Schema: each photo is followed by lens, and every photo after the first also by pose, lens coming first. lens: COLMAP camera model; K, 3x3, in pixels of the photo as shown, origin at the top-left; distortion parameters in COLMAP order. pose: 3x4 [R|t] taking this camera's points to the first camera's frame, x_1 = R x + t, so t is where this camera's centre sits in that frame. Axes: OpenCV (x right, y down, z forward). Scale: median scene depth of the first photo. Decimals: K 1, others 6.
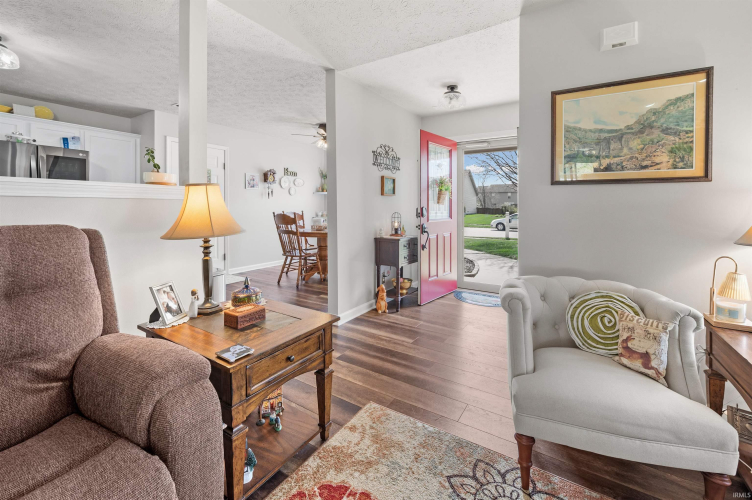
lens RADIAL K [[317.7, 0, 373.4], [0, 317.7, 207.9], [0, 0, 1]] dist [-0.003086, -0.001215]
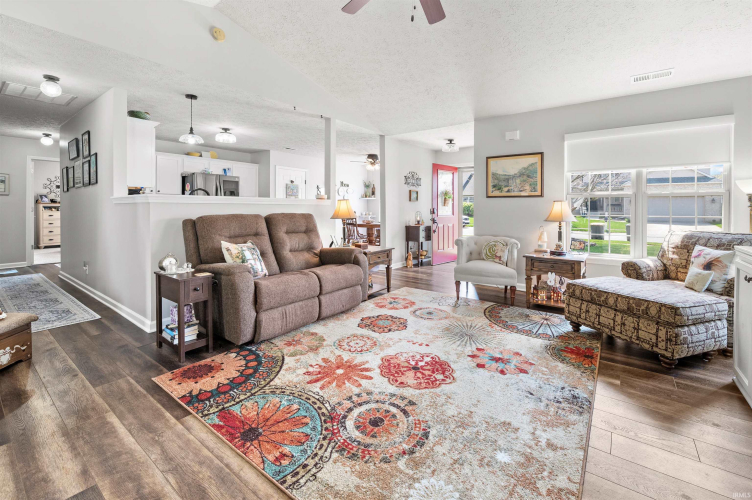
lens RADIAL K [[317.7, 0, 361.6], [0, 317.7, 215.0], [0, 0, 1]] dist [-0.003086, -0.001215]
pose [[0.992648, 0.000637, -0.121032, -0.026321], [0.001182, 0.999887, 0.014956, 0.008410], [0.121028, -0.014989, 0.992536, -0.797926]]
